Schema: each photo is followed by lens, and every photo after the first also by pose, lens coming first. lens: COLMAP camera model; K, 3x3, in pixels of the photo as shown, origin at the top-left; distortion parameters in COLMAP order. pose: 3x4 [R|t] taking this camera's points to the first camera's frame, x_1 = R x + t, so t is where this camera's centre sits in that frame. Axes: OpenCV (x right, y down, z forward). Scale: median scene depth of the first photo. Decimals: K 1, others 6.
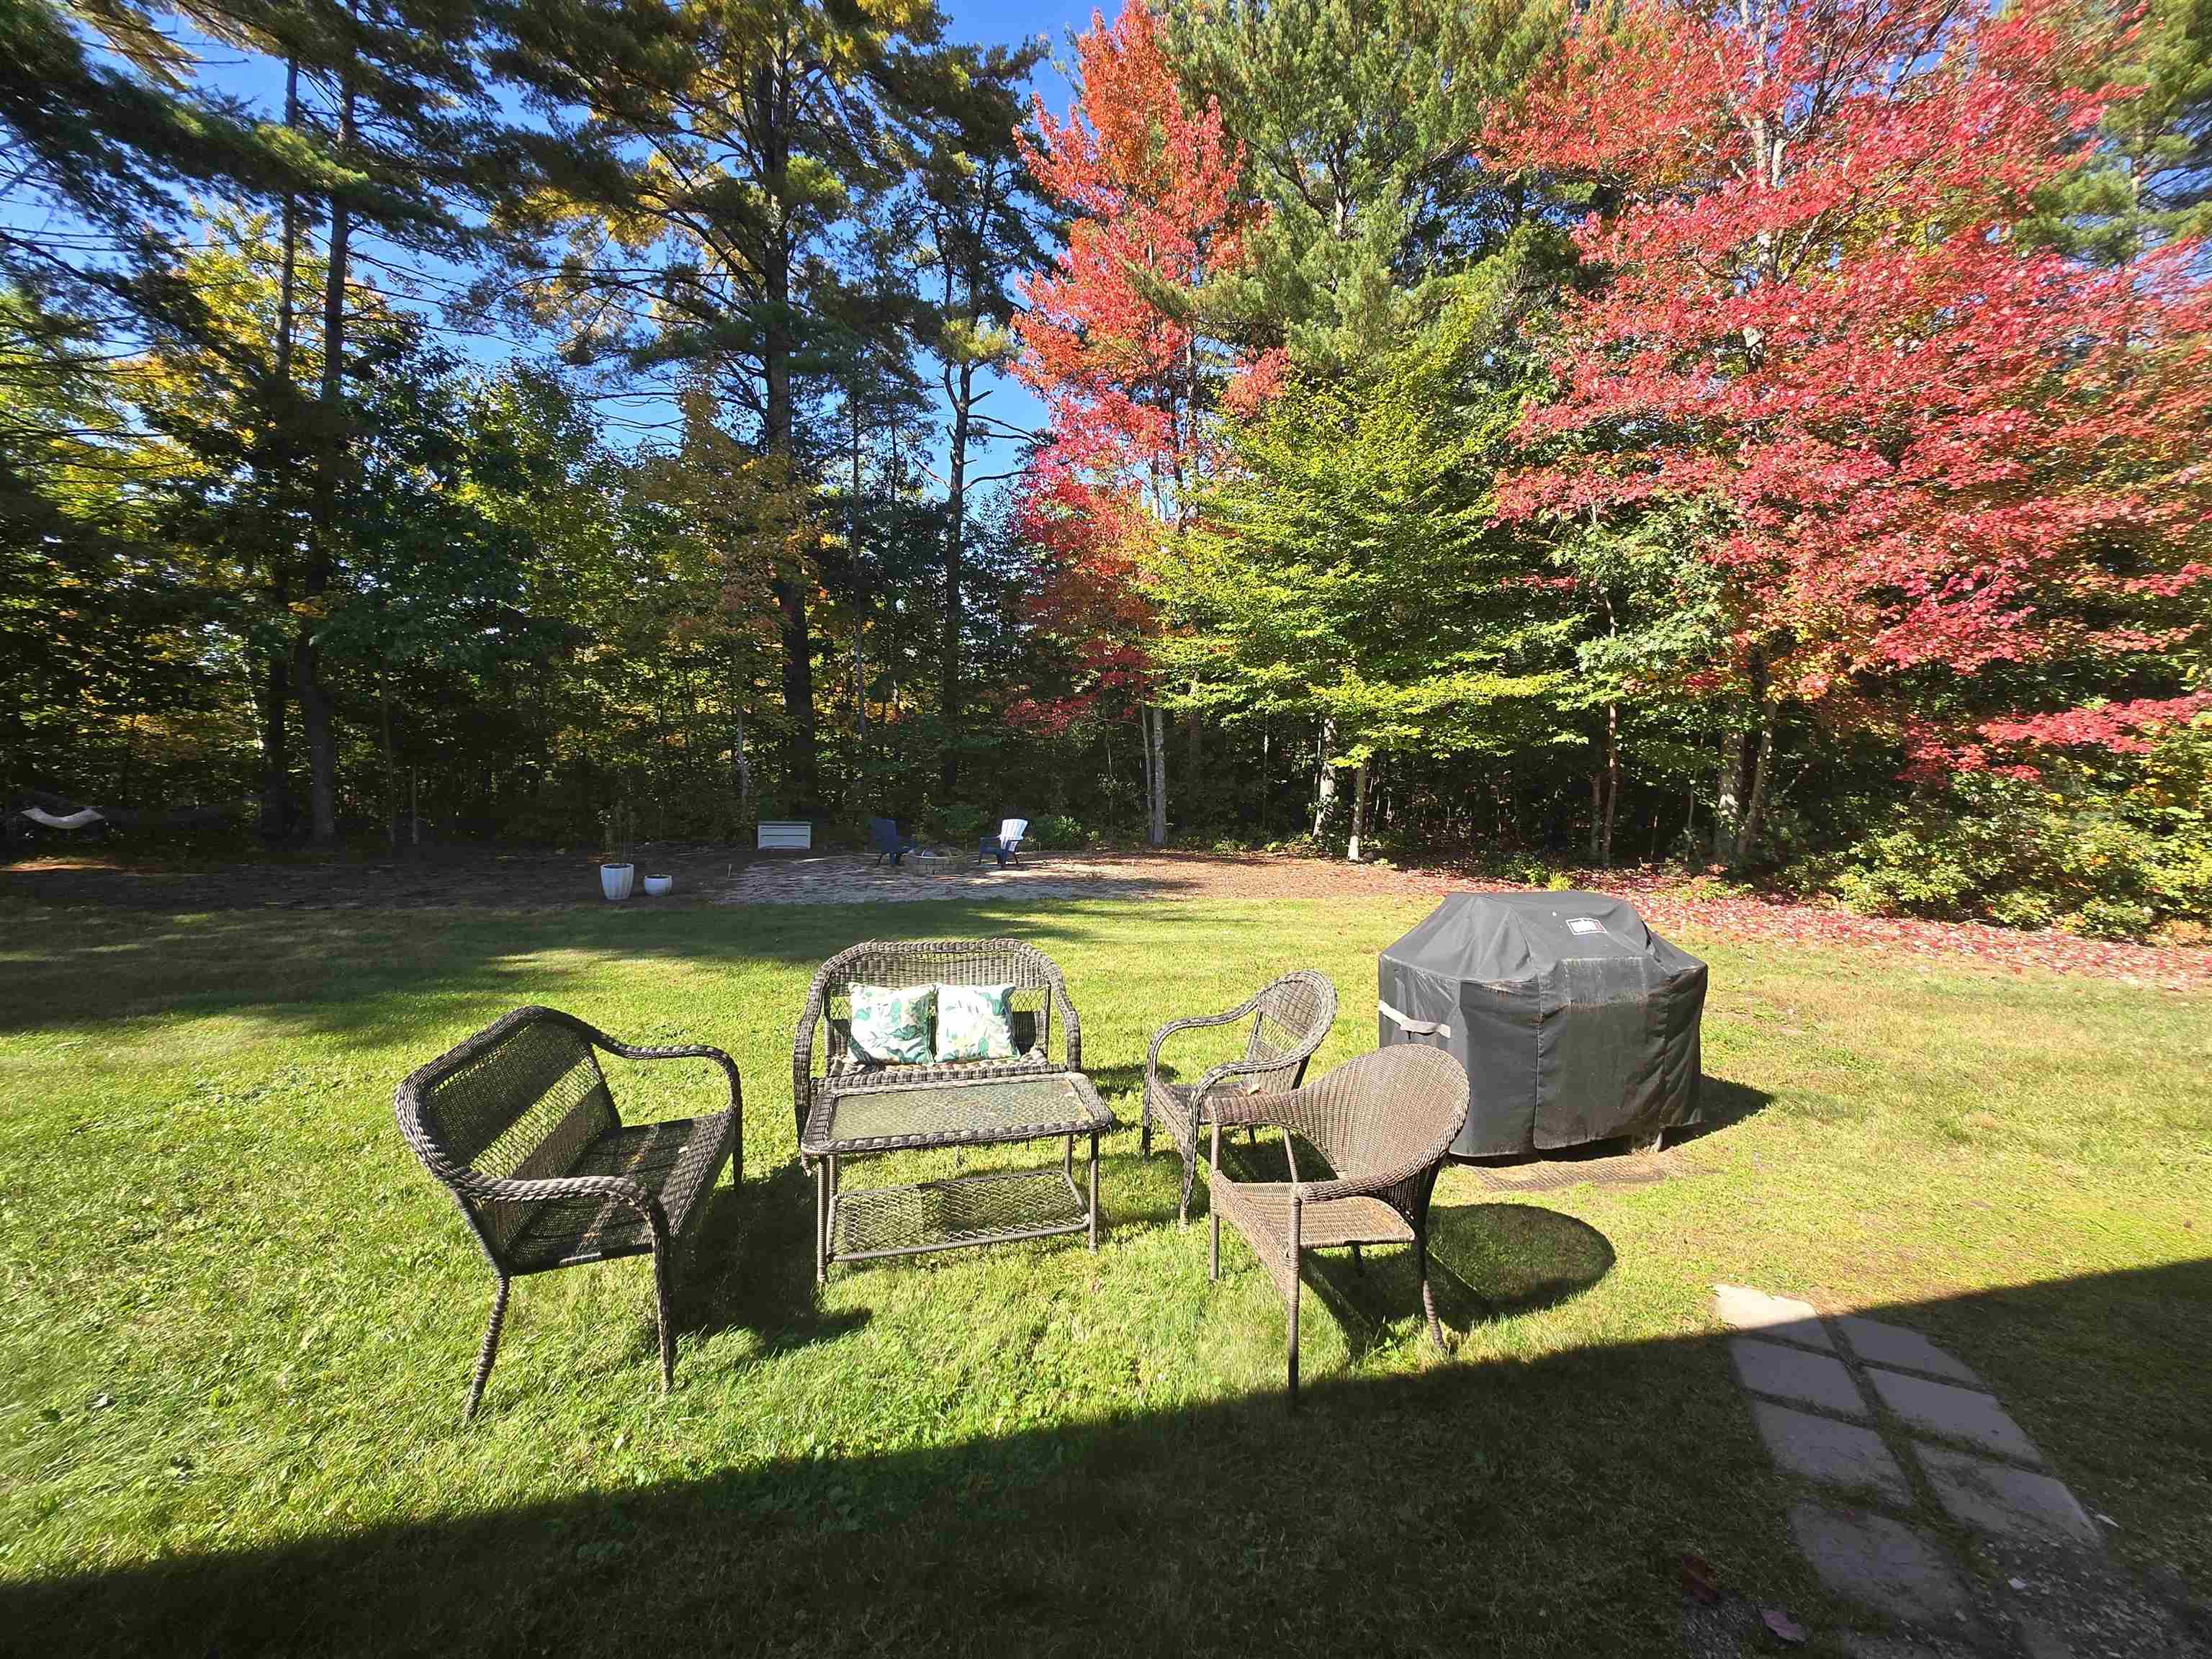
lens RADIAL K [[871.6, 0, 1111.7], [0, 871.6, 836.4], [0, 0, 1]] dist [-0.003112, -0.000157]
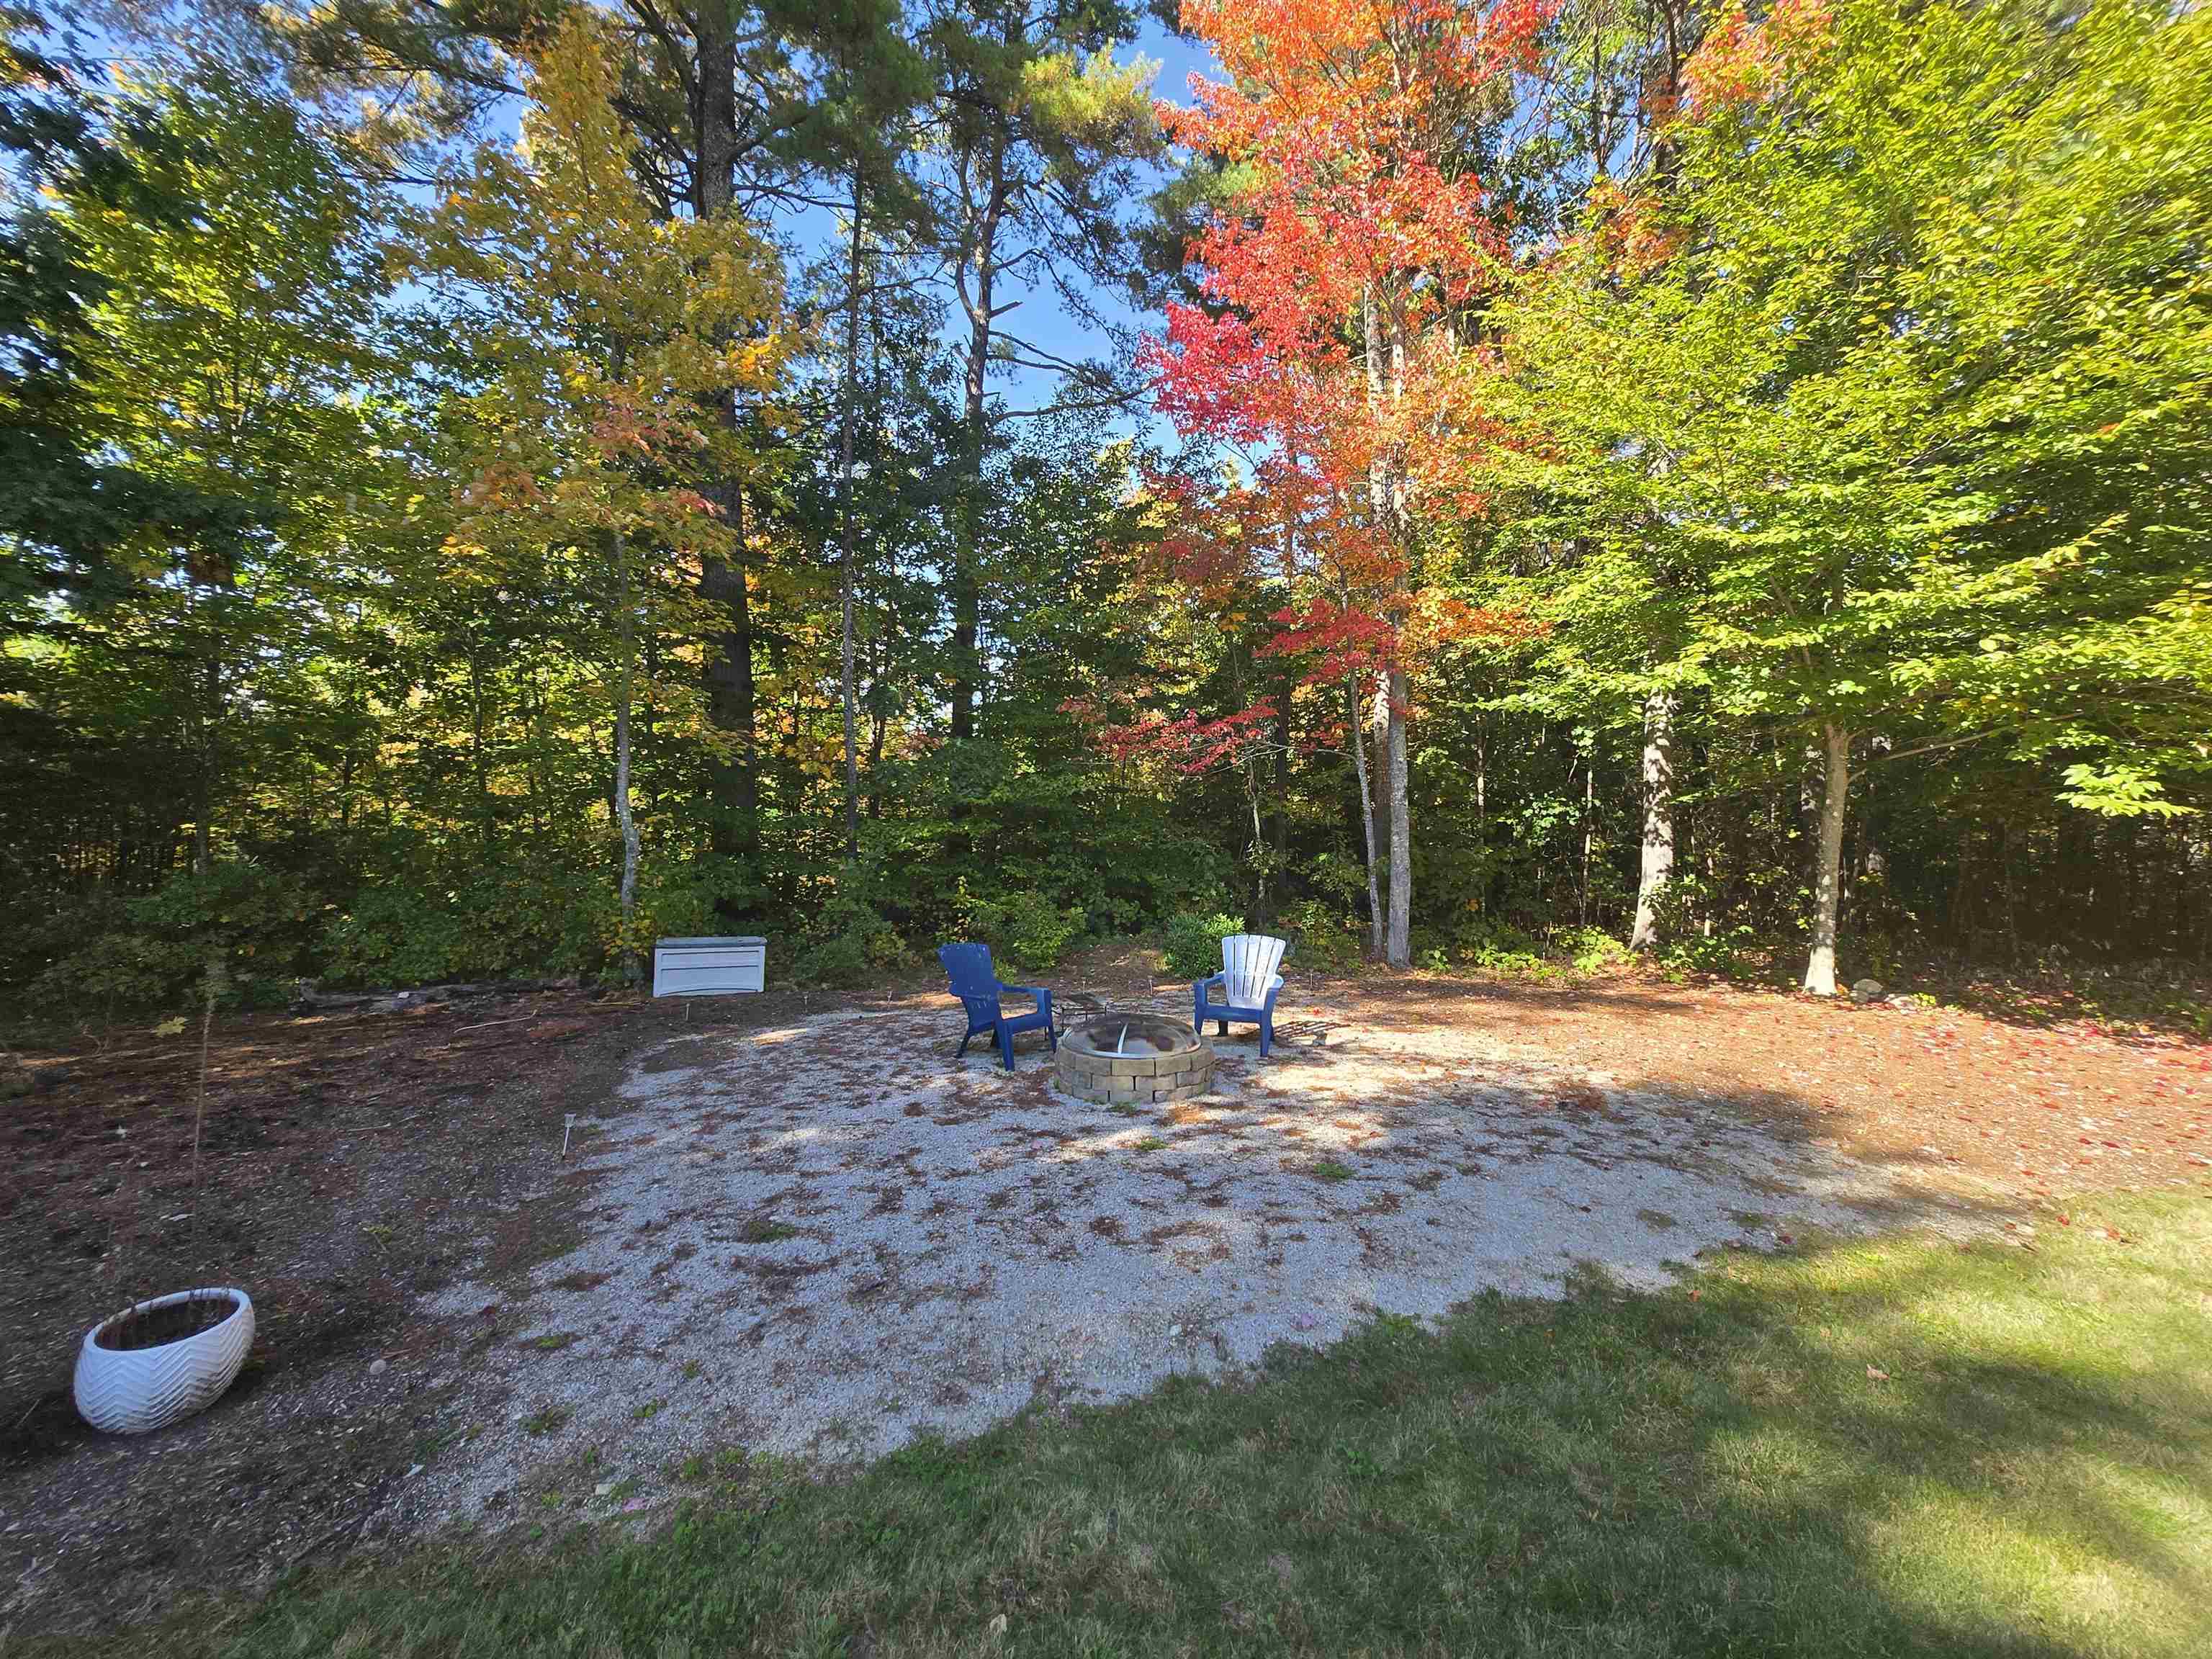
lens RADIAL K [[871.6, 0, 1119.1], [0, 871.6, 820.7], [0, 0, 1]] dist [-0.003112, -0.000157]
pose [[0.994038, -0.007600, 0.108766, -0.192618], [0.018467, 0.994890, -0.099257, -0.029854], [-0.107456, 0.100674, 0.989100, 0.464816]]
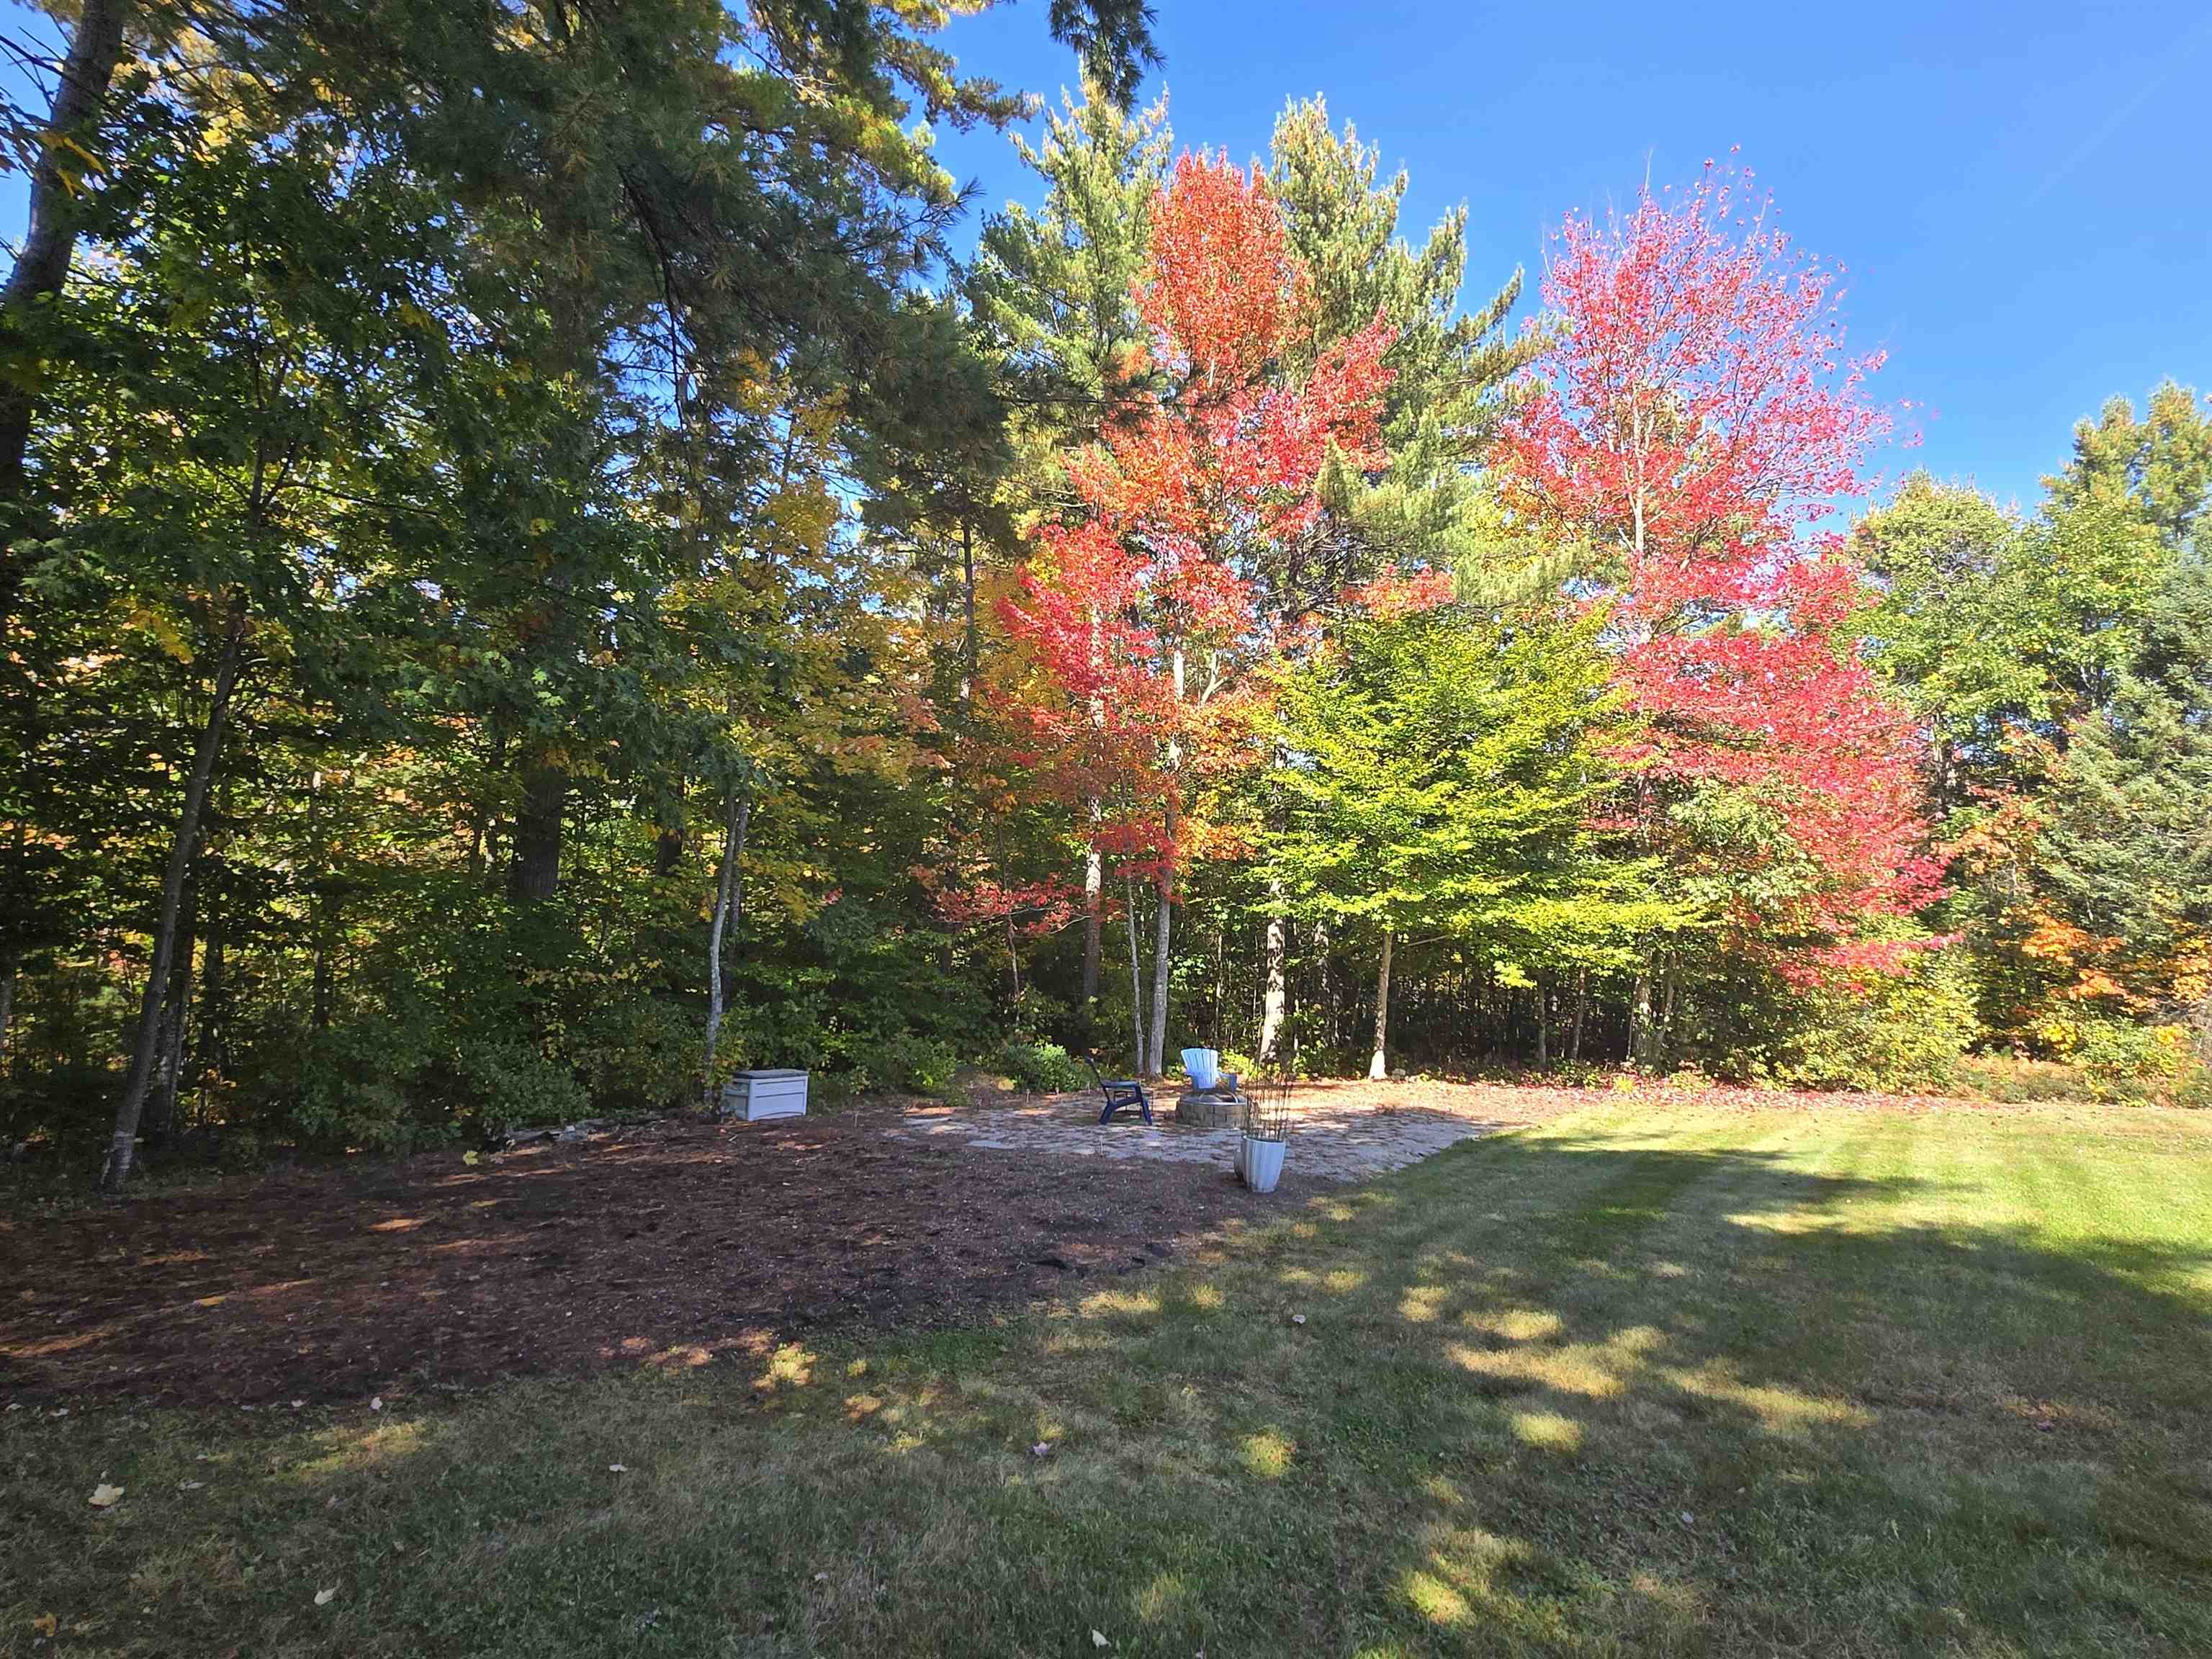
lens RADIAL K [[1170.2, 0, 1123.7], [0, 1170.2, 816.7], [0, 0, 1]] dist [-0.004722, 0.000737]
pose [[0.711829, 0.093992, 0.696035, -0.759024], [0.044011, 0.983088, -0.177765, -0.034498], [-0.700973, 0.157172, 0.695654, 0.244938]]
